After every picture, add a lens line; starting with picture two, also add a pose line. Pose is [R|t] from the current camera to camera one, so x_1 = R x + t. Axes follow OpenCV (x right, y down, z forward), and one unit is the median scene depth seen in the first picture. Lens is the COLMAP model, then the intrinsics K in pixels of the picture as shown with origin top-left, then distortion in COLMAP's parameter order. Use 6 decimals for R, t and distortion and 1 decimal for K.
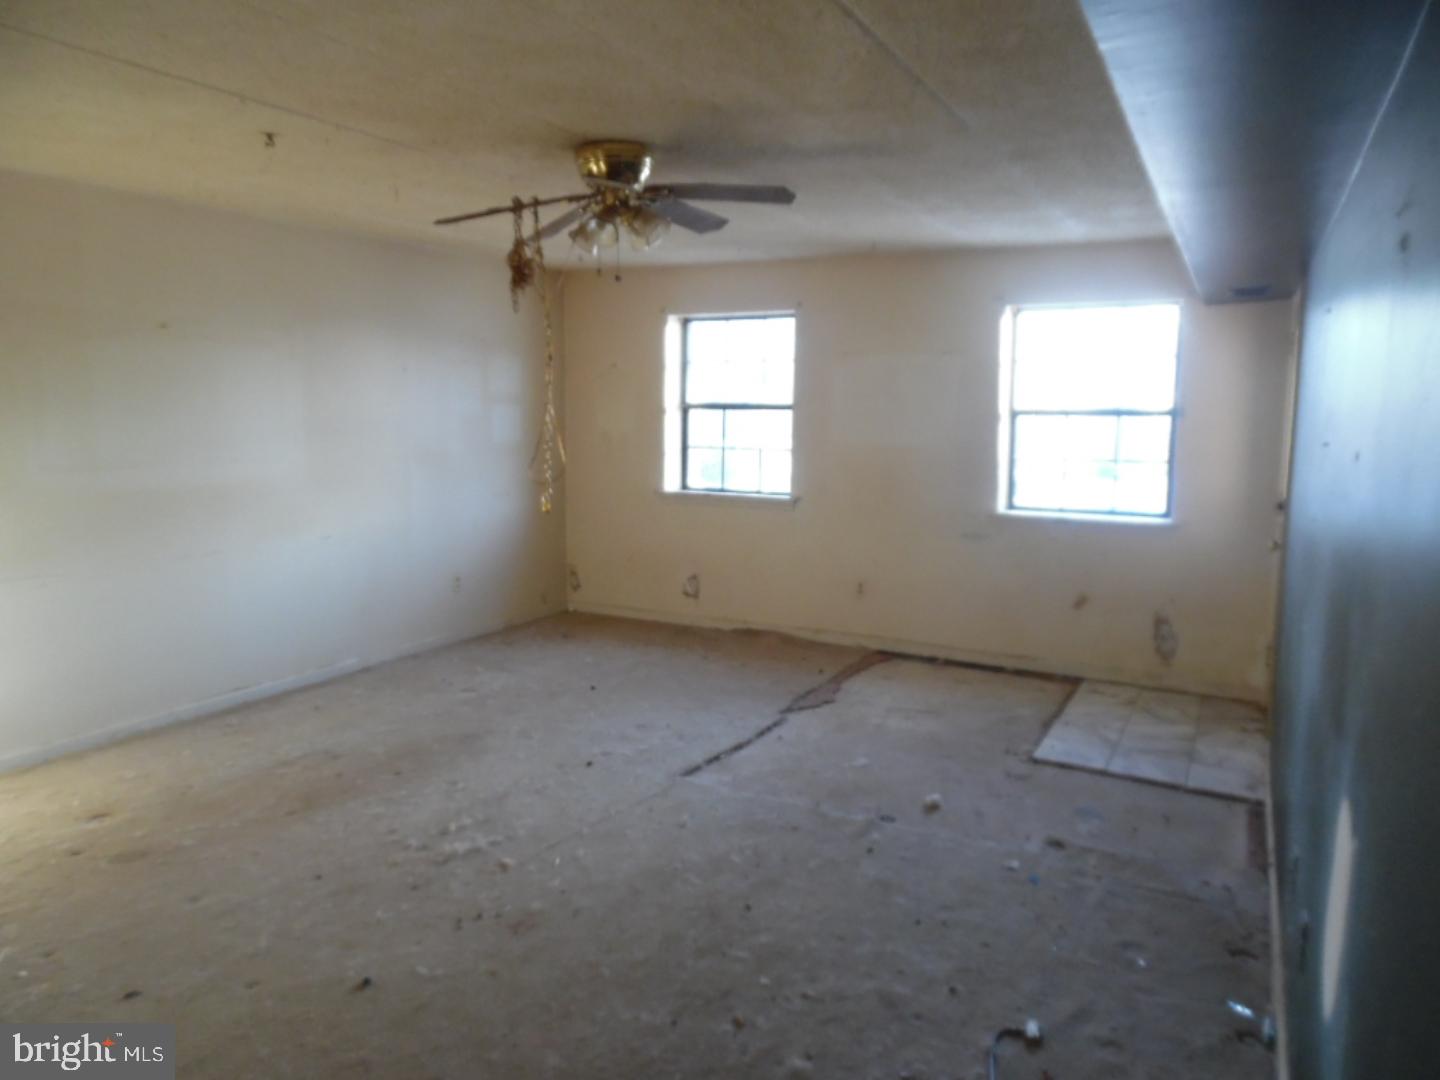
lens RADIAL K [[1017.5, 0, 719.8], [0, 1017.5, 534.4], [0, 0, 1]] dist [-0.000485, -0.007793]
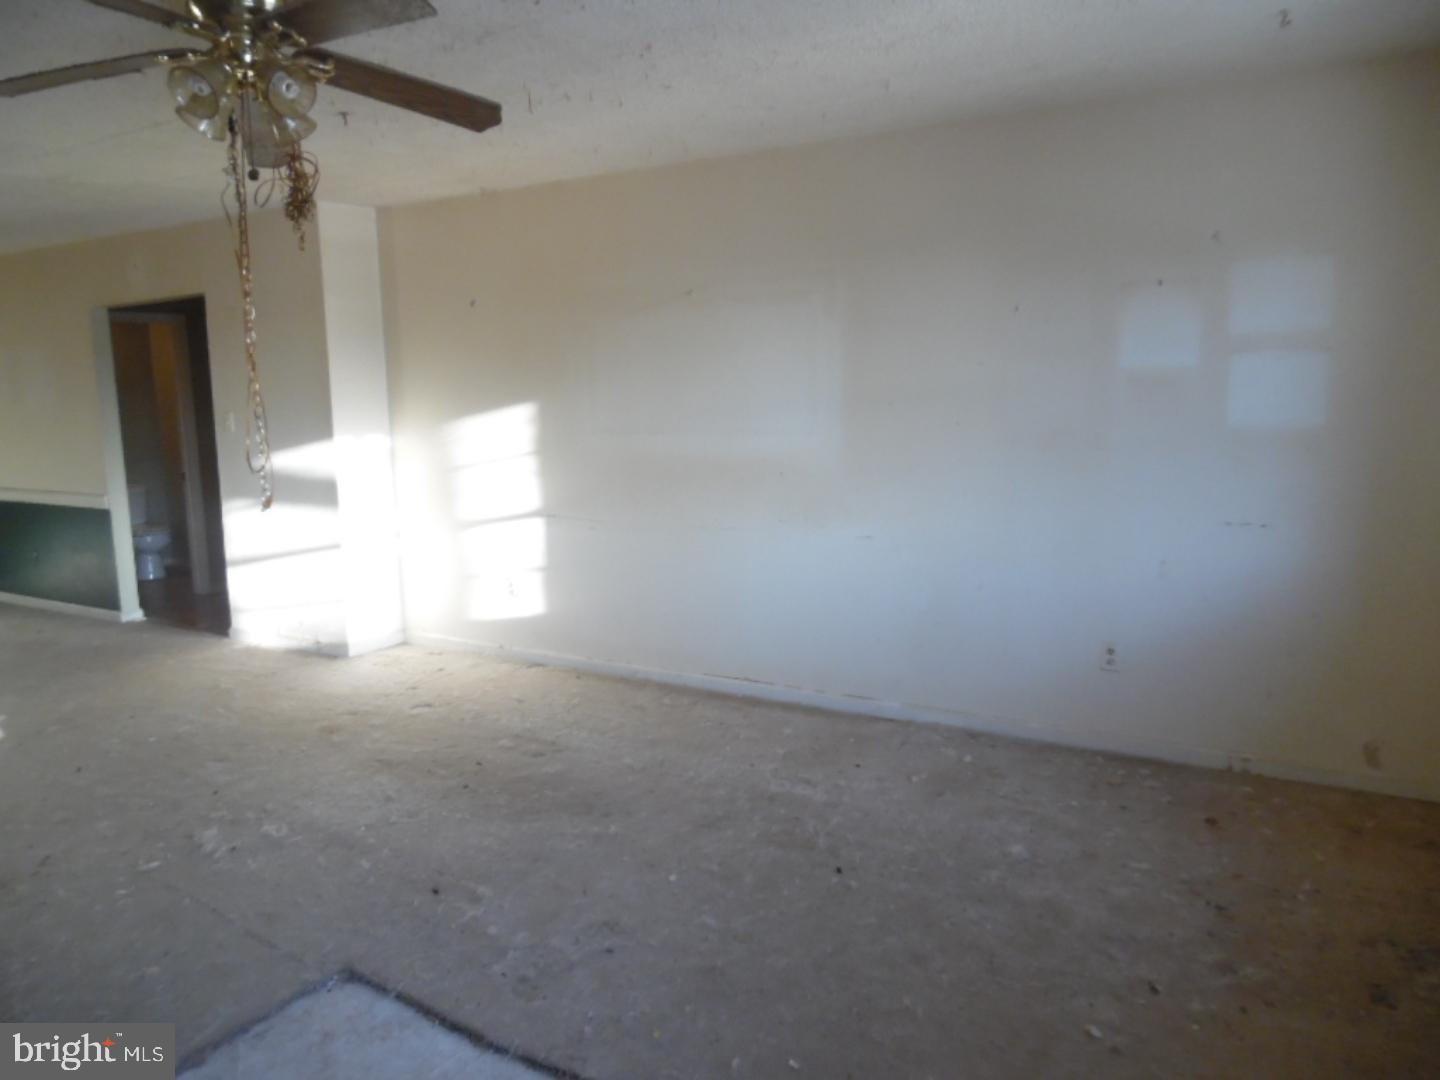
lens RADIAL K [[1017.5, 0, 719.8], [0, 1017.5, 534.4], [0, 0, 1]] dist [-0.000485, -0.007793]
pose [[-0.034068, 0.141338, -0.989375, 0.367498], [-0.105719, 0.983886, 0.144194, -0.093903], [0.993812, 0.109508, -0.018577, 0.843930]]
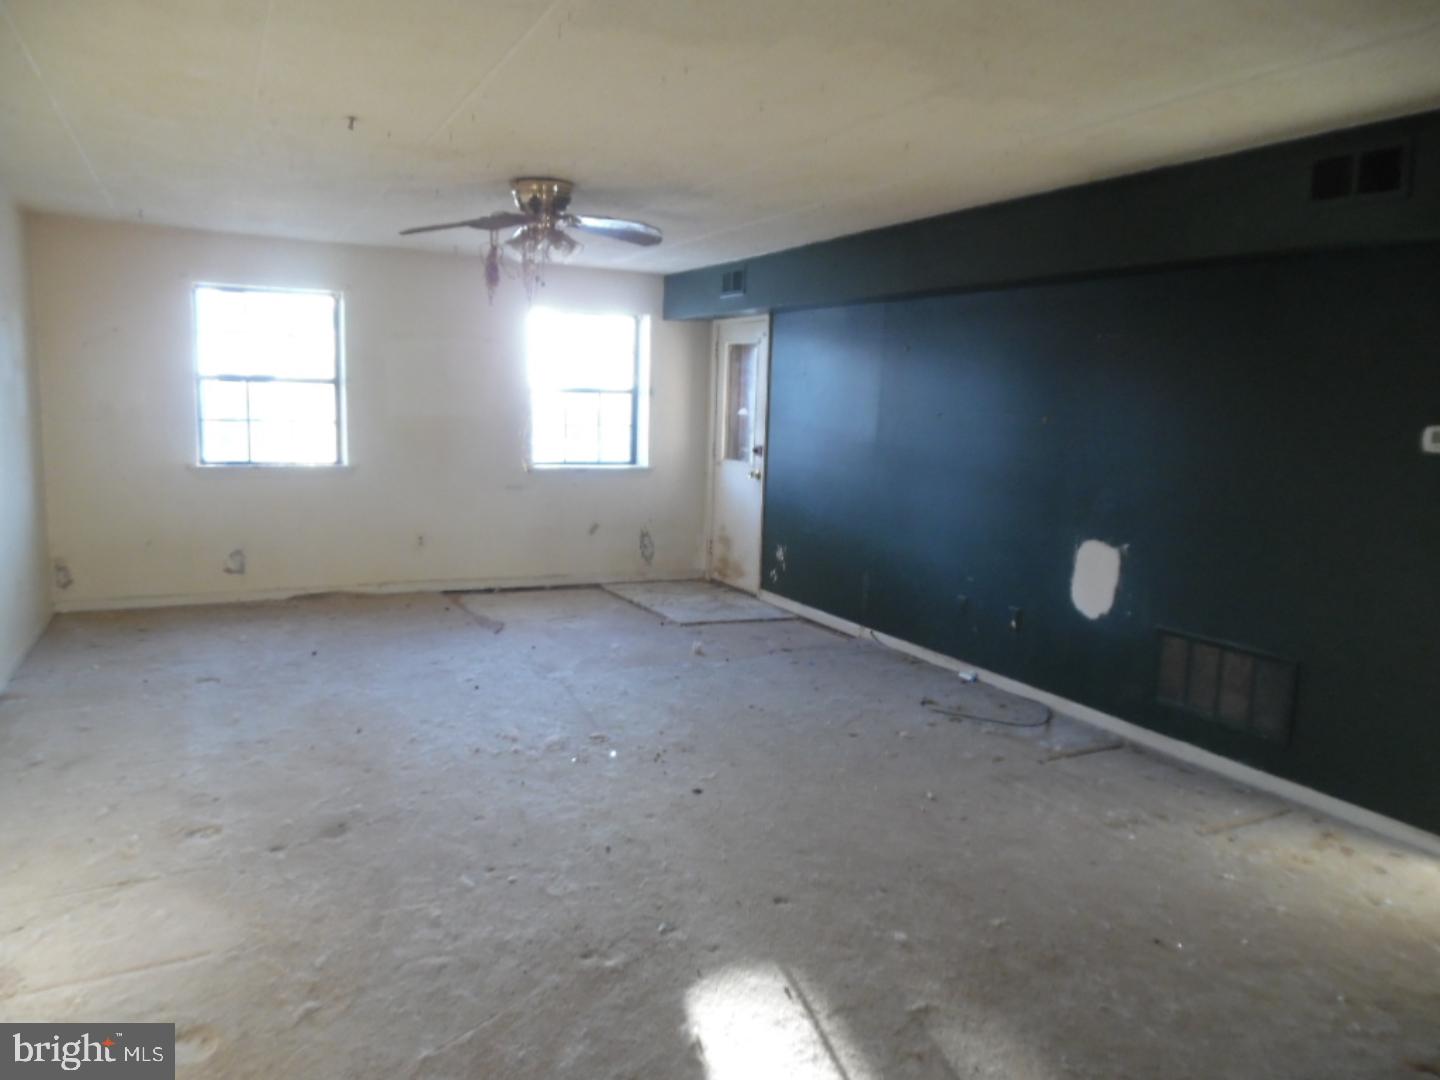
lens RADIAL K [[1026.1, 0, 720.0], [0, 1026.1, 540.0], [0, 0, 1]] dist [-0.006083, -0.001030]
pose [[0.575408, -0.105828, 0.810991, -0.652440], [0.079190, 0.994143, 0.073541, -0.006585], [-0.814024, 0.021906, 0.580418, 0.054839]]
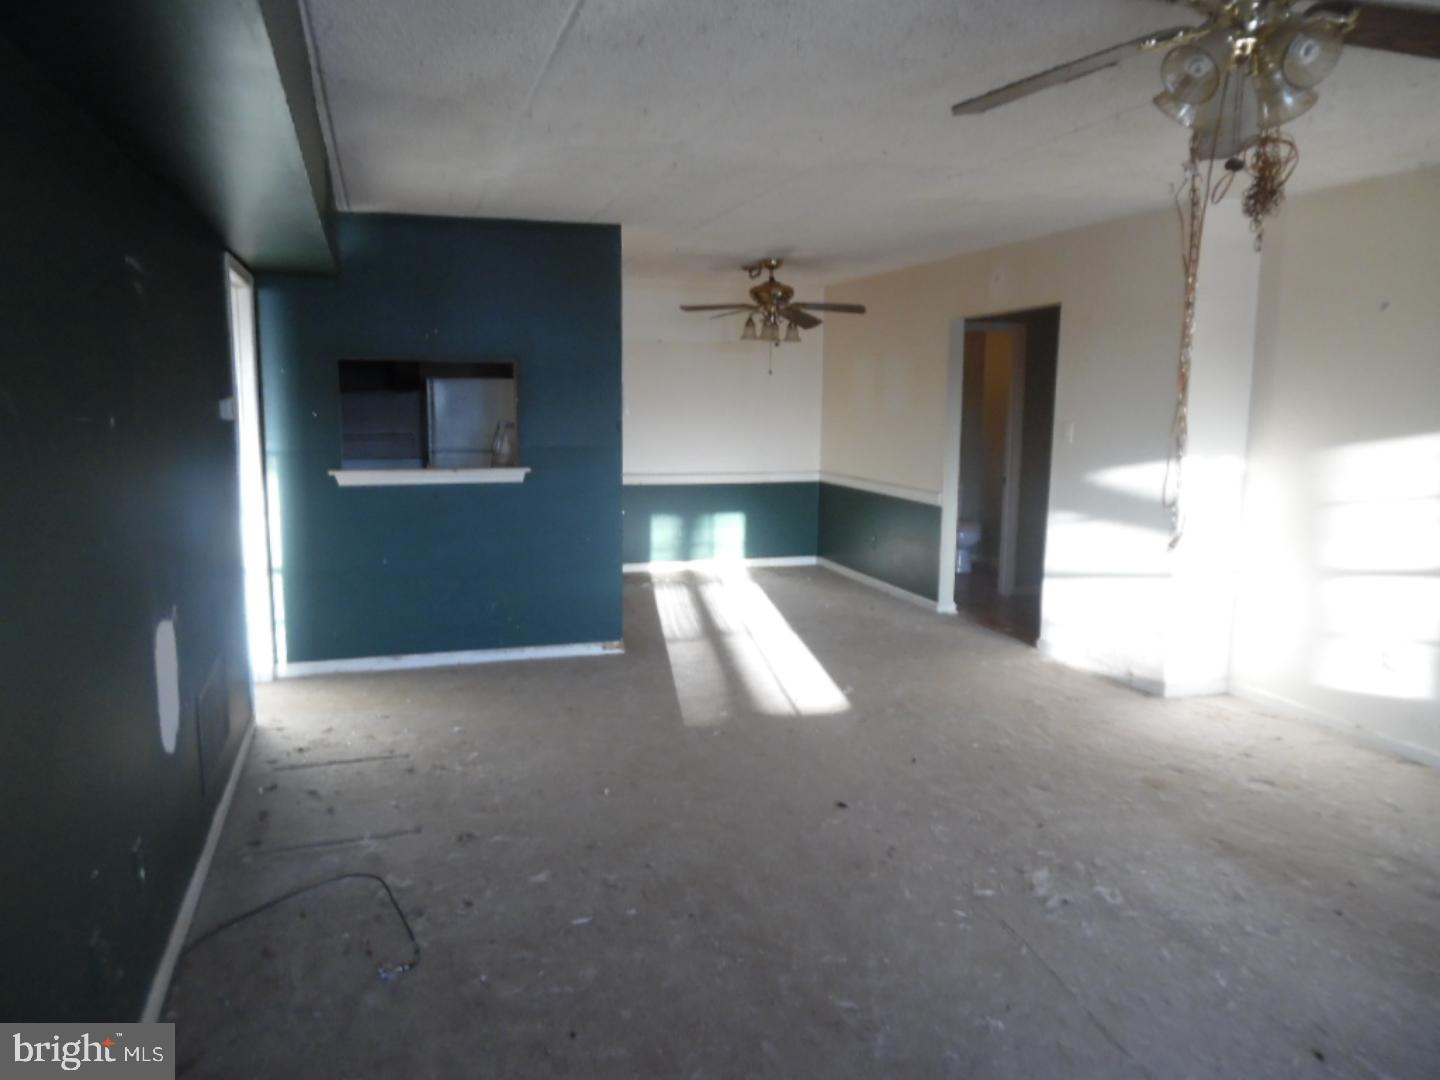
lens RADIAL K [[1017.5, 0, 719.8], [0, 1017.5, 534.4], [0, 0, 1]] dist [-0.000485, -0.007793]
pose [[-0.687214, 0.087857, -0.721123, 0.328785], [-0.105828, 0.969963, 0.219026, -0.092314], [0.718705, 0.226833, -0.657274, 0.760866]]
